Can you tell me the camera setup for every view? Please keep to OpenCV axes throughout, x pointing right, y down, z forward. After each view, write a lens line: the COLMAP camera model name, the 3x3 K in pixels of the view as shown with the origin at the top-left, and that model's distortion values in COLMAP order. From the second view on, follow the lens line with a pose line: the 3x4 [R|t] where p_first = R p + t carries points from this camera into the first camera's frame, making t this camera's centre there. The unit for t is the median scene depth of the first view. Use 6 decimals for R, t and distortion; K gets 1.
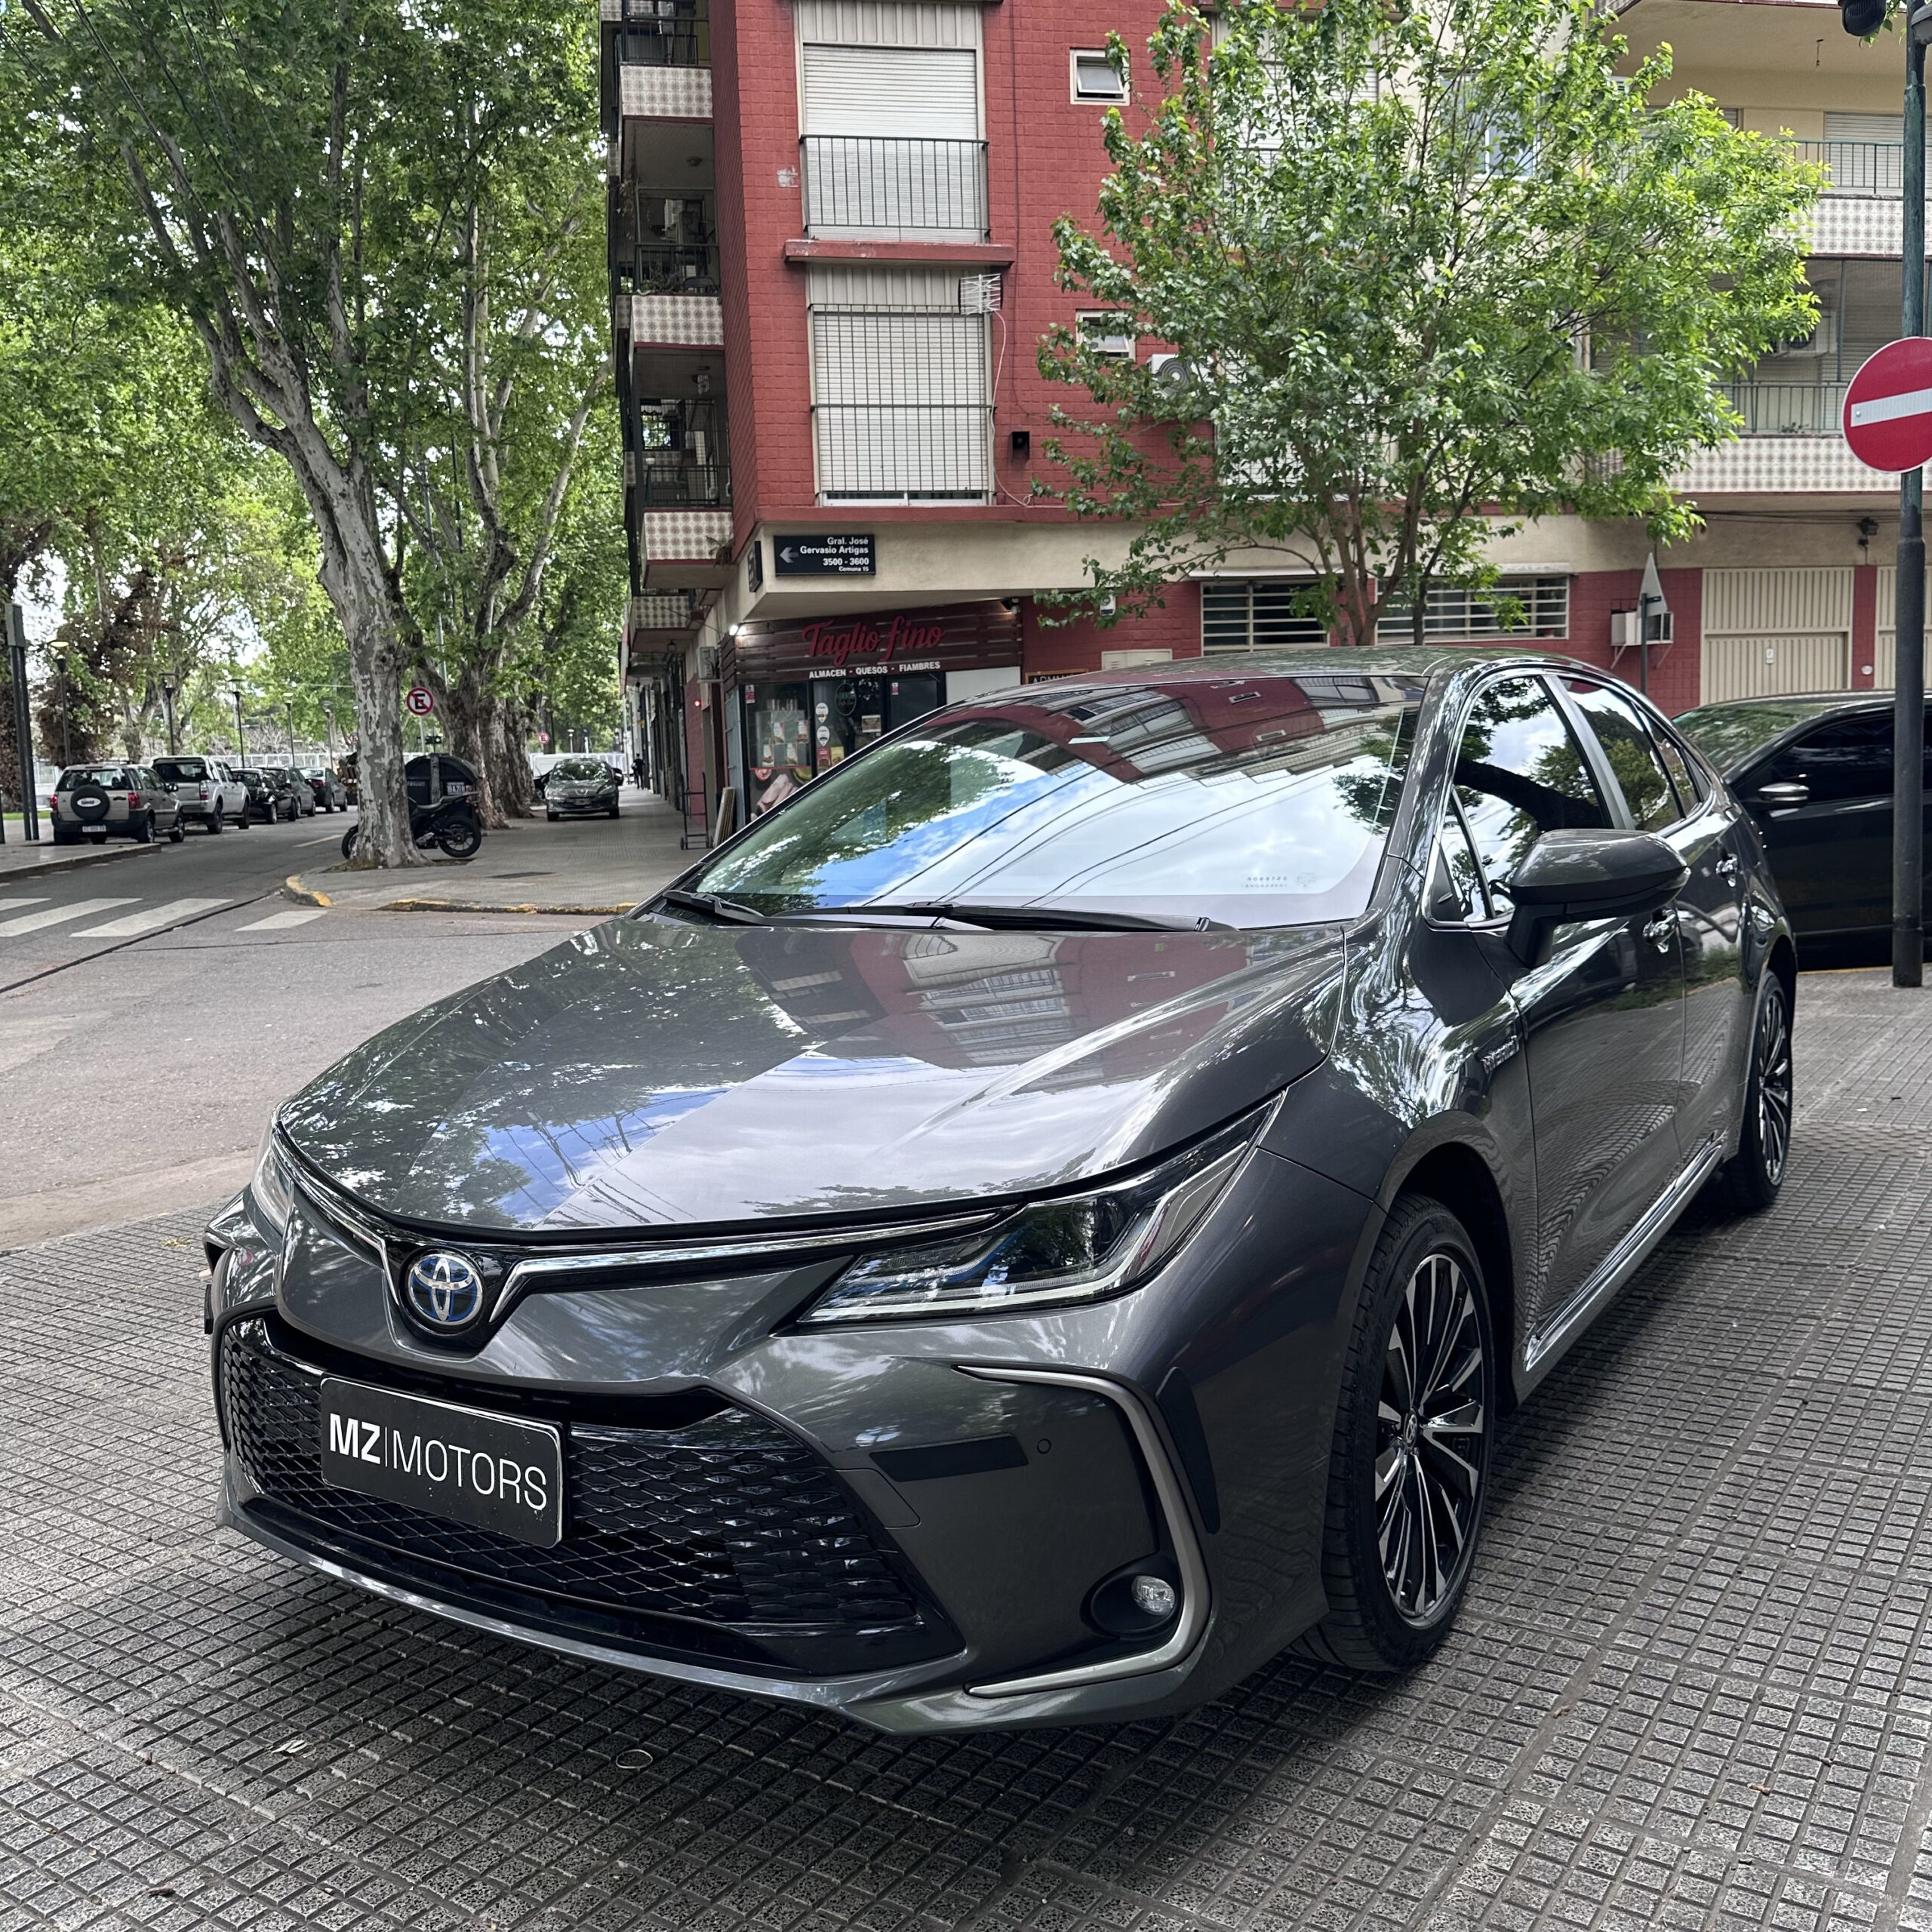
lens RADIAL K [[1711.6, 0, 968.4], [0, 1711.6, 962.7], [0, 0, 1]] dist [0.048931, -0.097077]
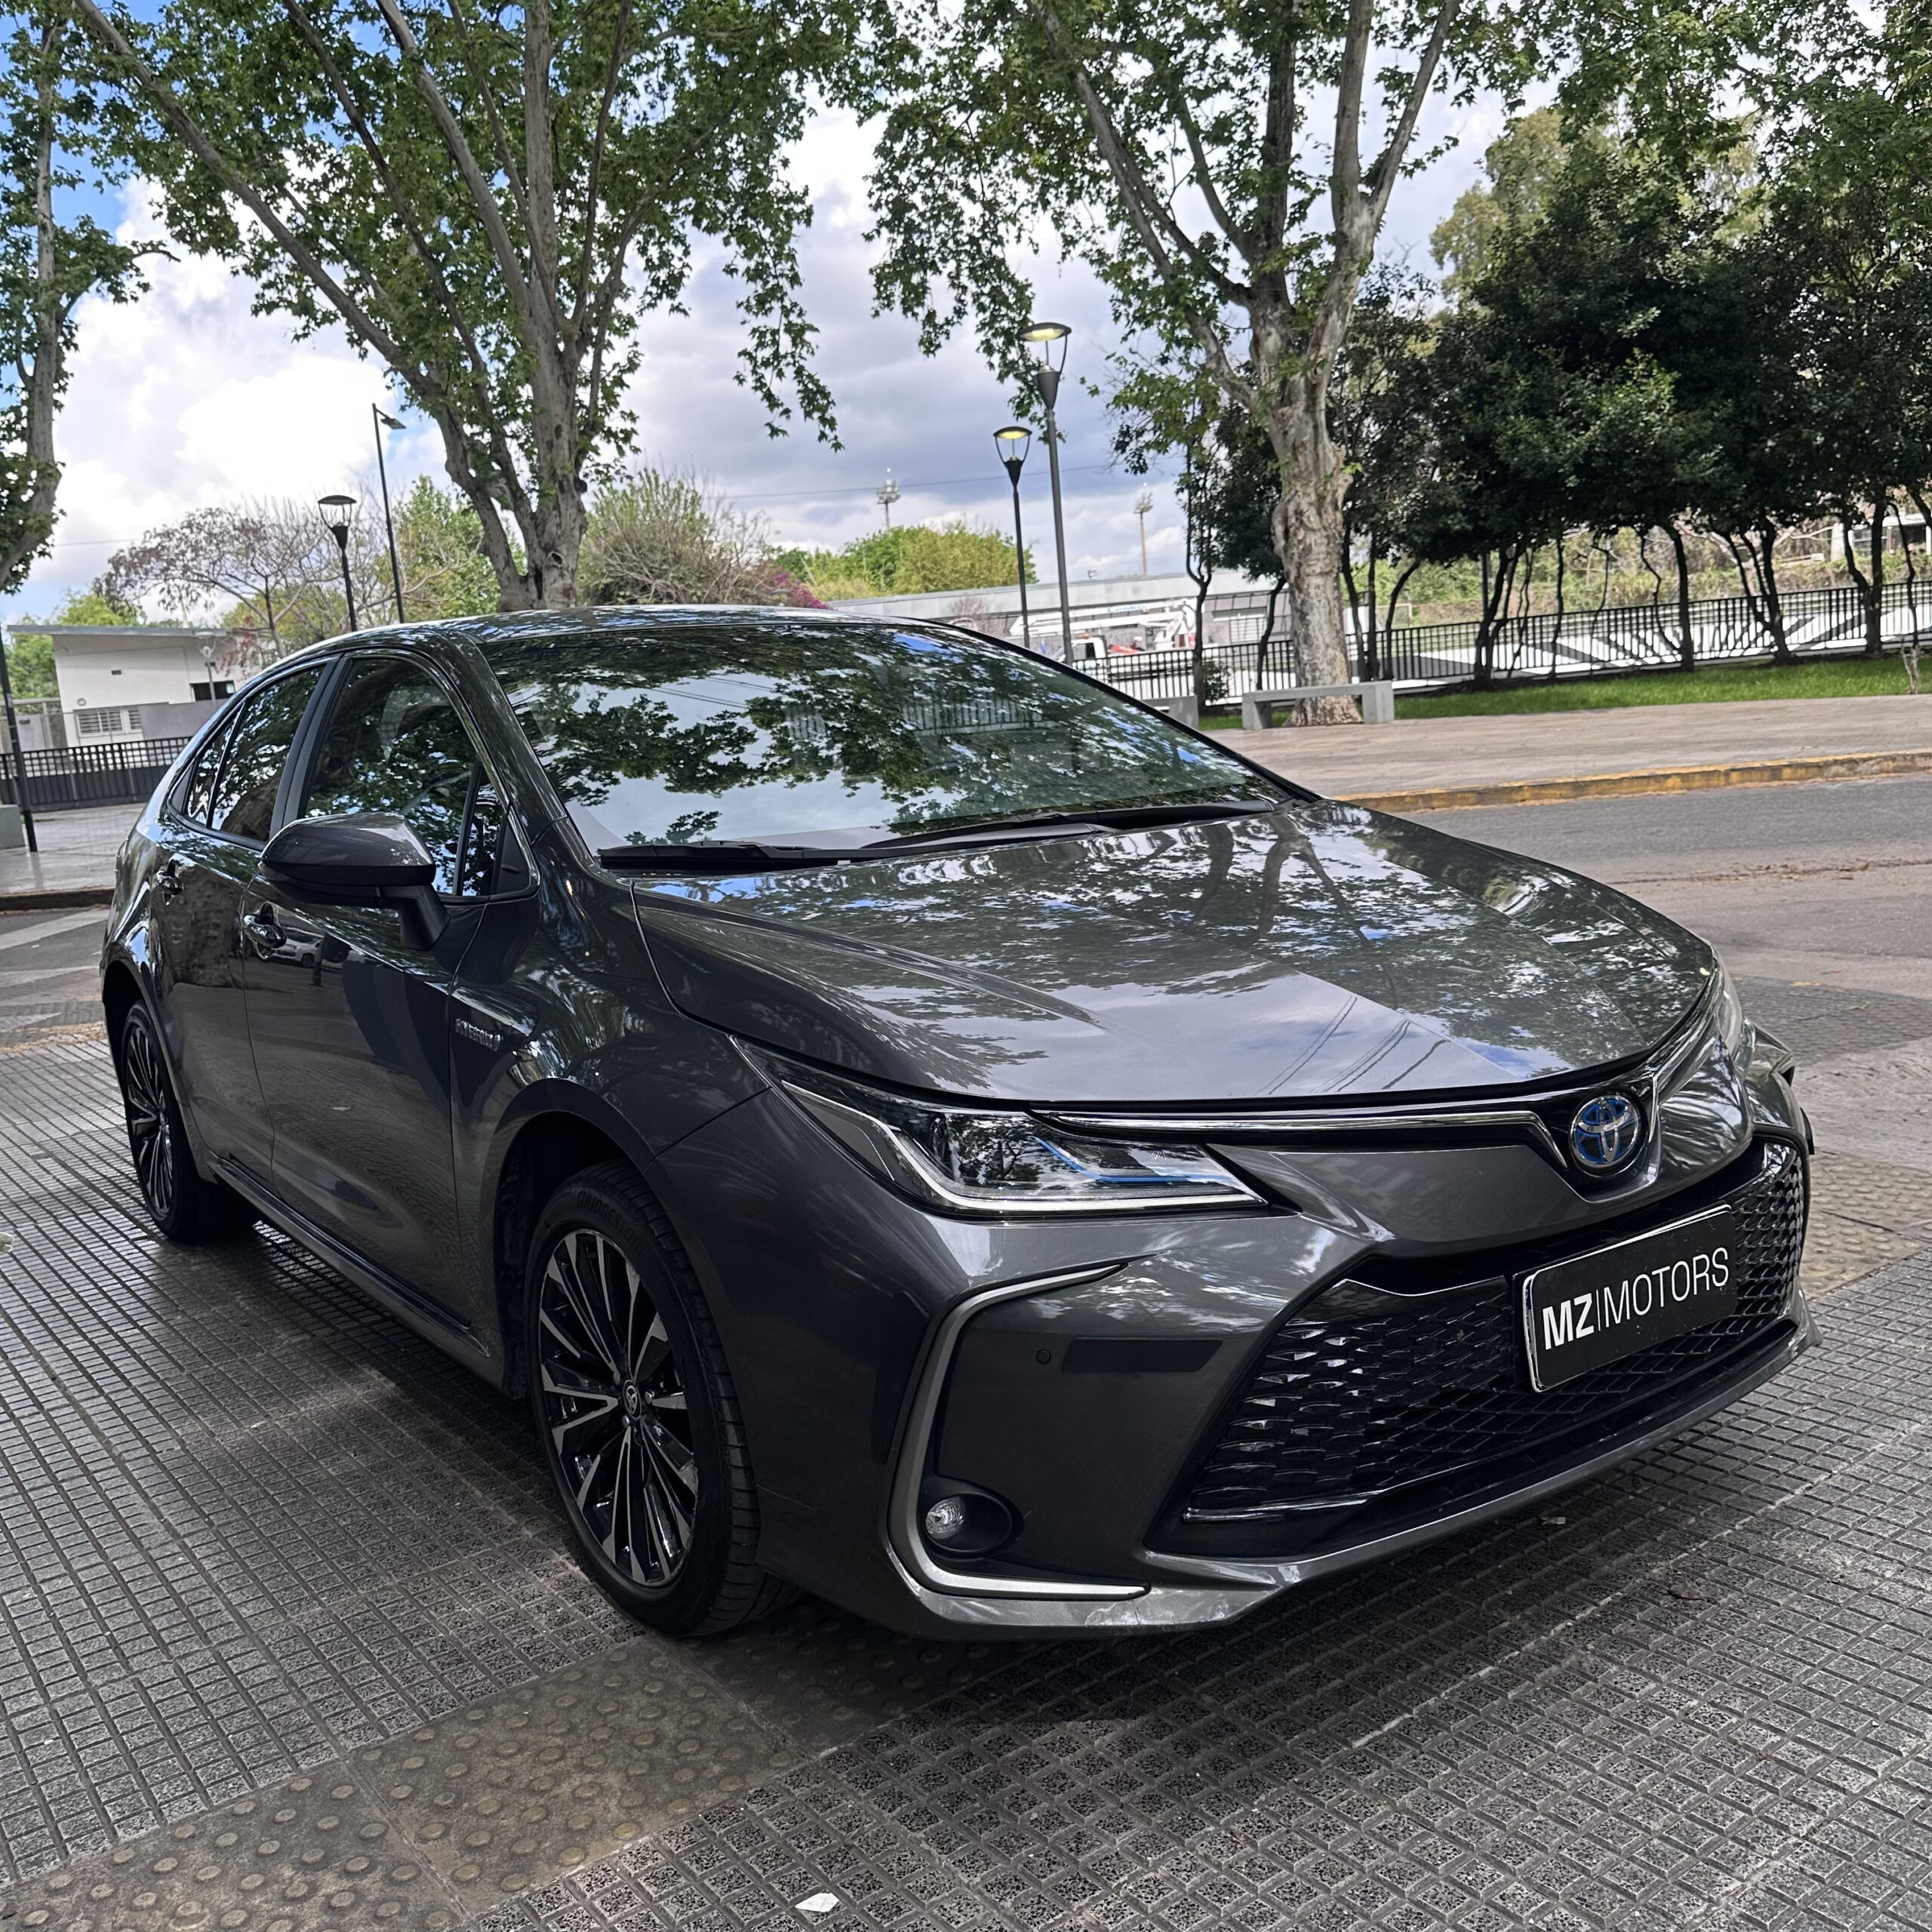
lens RADIAL K [[1711.6, 0, 950.4], [0, 1711.6, 968.0], [0, 0, 1]] dist [0.048931, -0.097077]
pose [[0.394404, -0.109650, 0.912372, -0.107306], [0.140088, 0.988425, 0.058233, -0.001374], [-0.908196, 0.104846, 0.405200, 0.073122]]
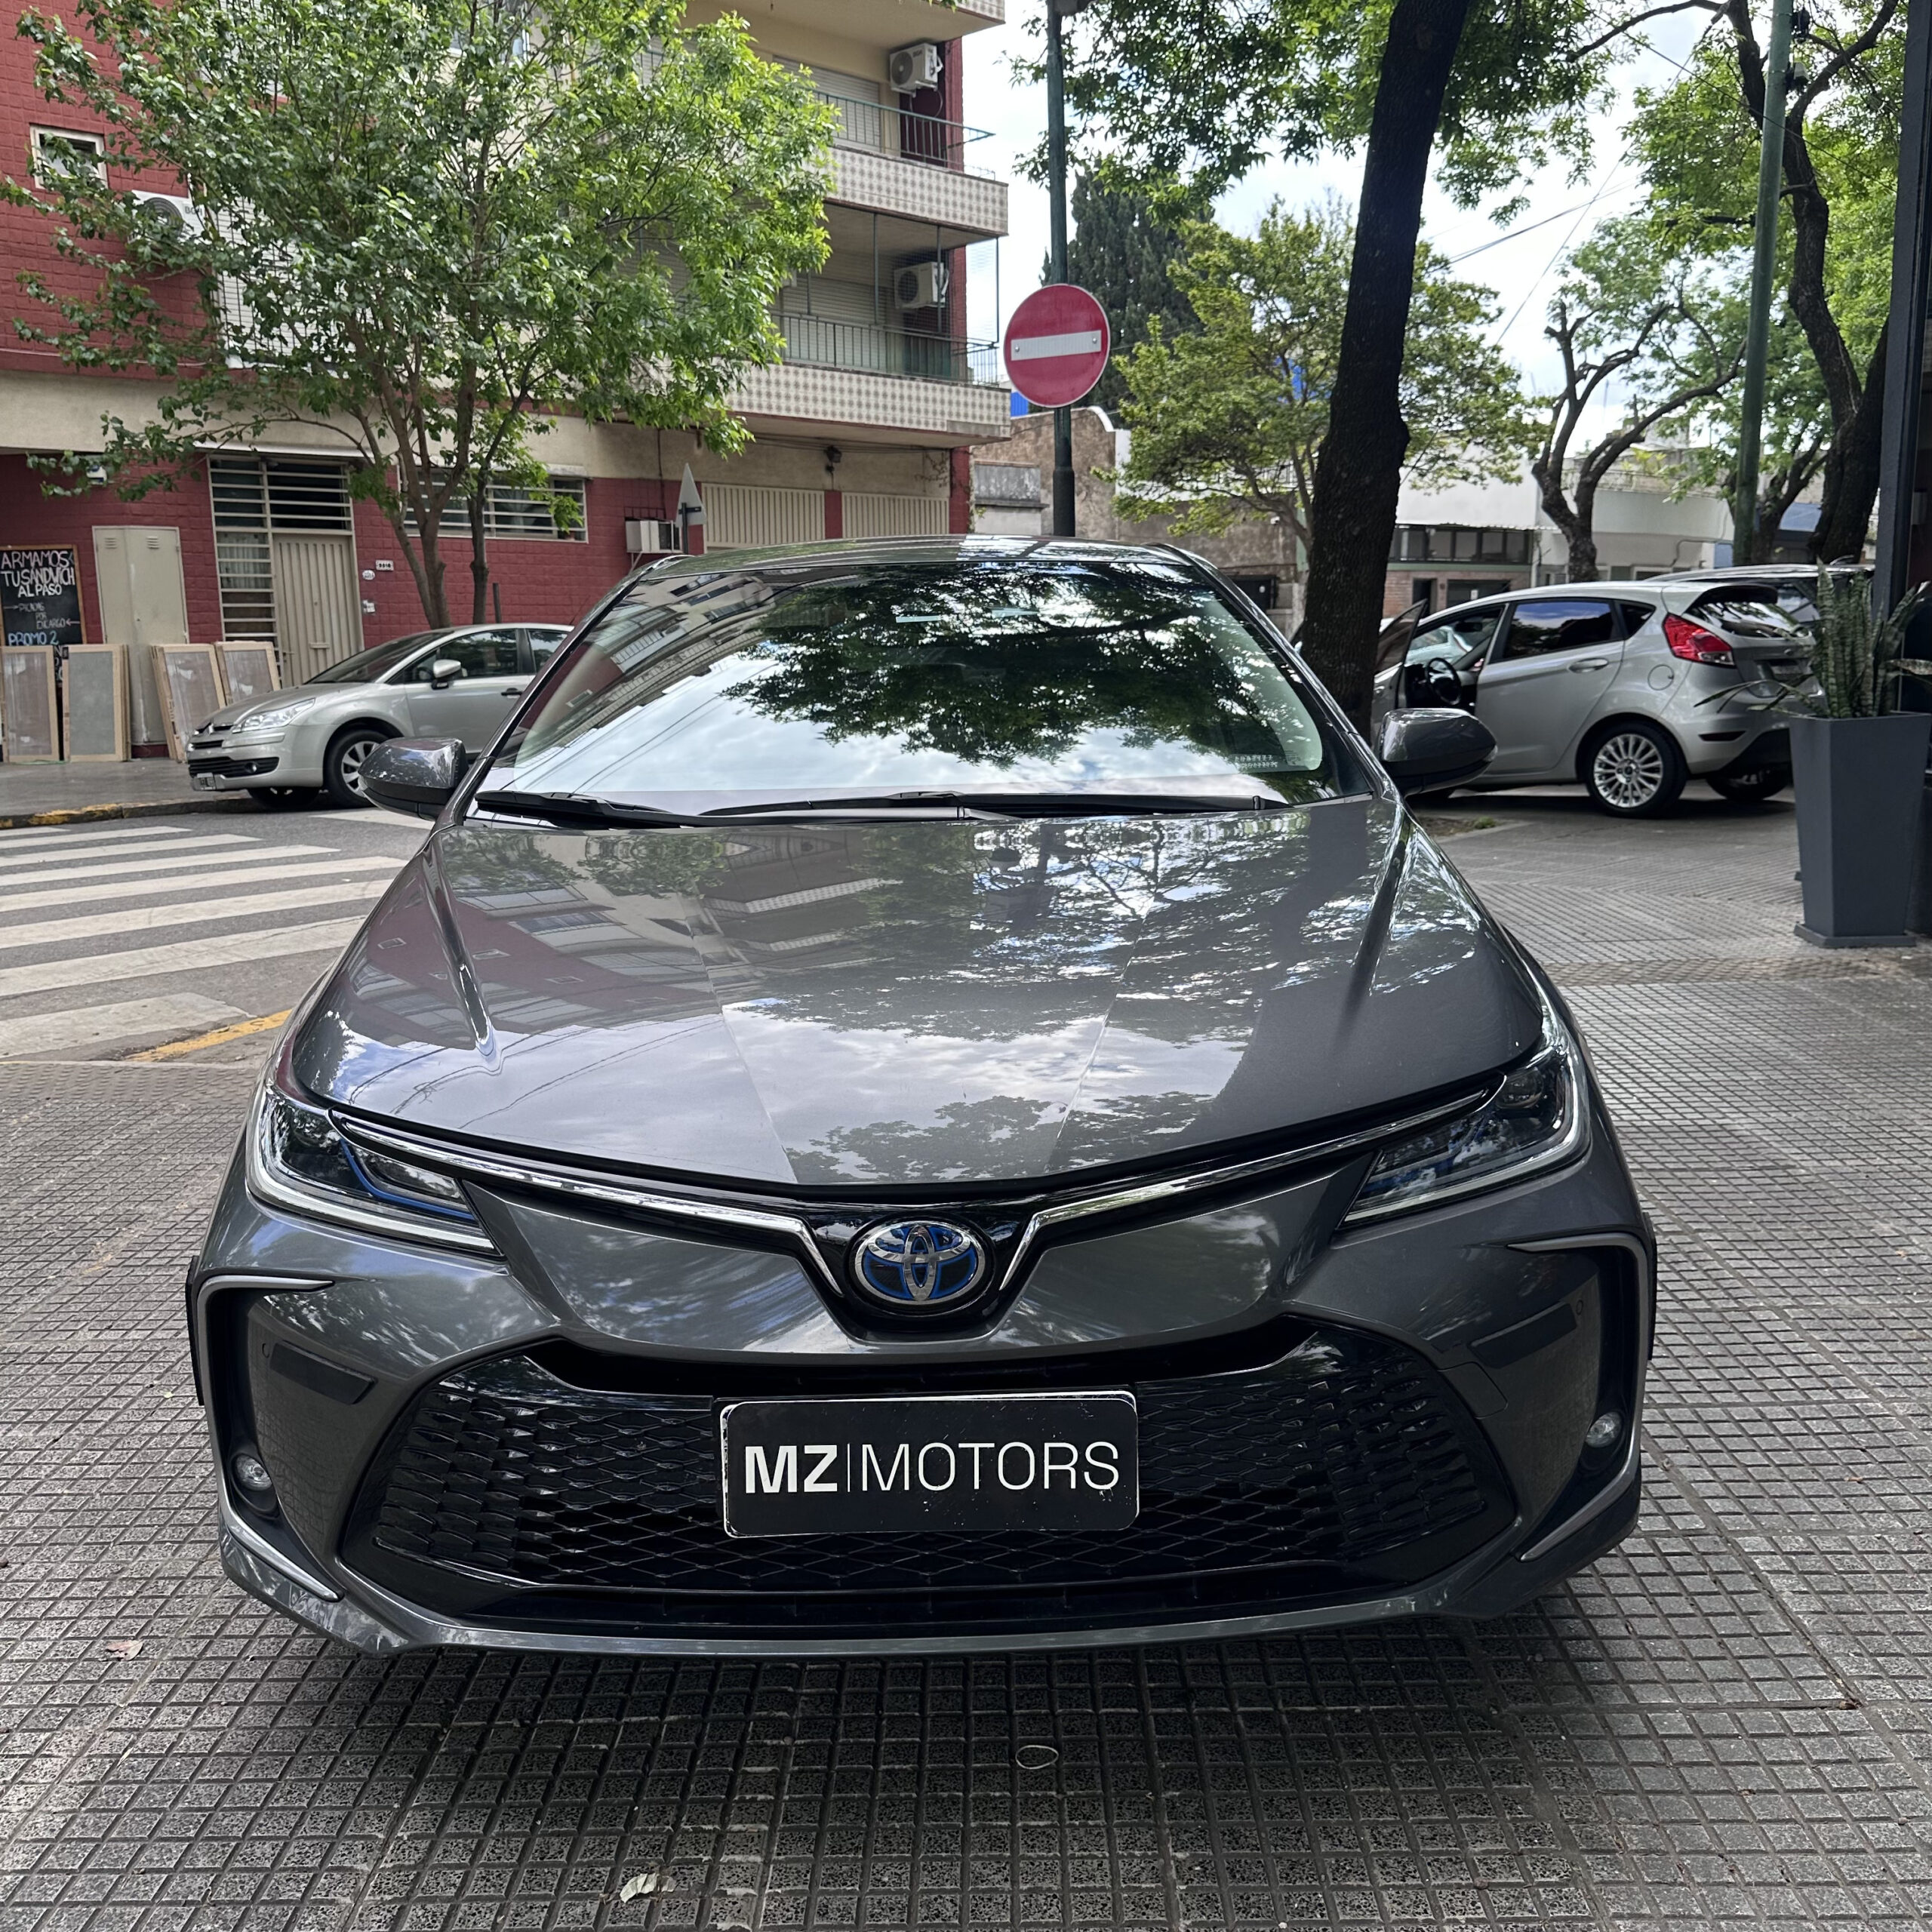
lens RADIAL K [[1711.6, 0, 959.5], [0, 1711.6, 974.1], [0, 0, 1]] dist [0.048931, -0.097077]
pose [[0.843167, -0.078698, 0.531862, -0.056320], [0.045107, 0.996096, 0.075880, -0.000811], [-0.535757, -0.039989, 0.843425, 0.023664]]
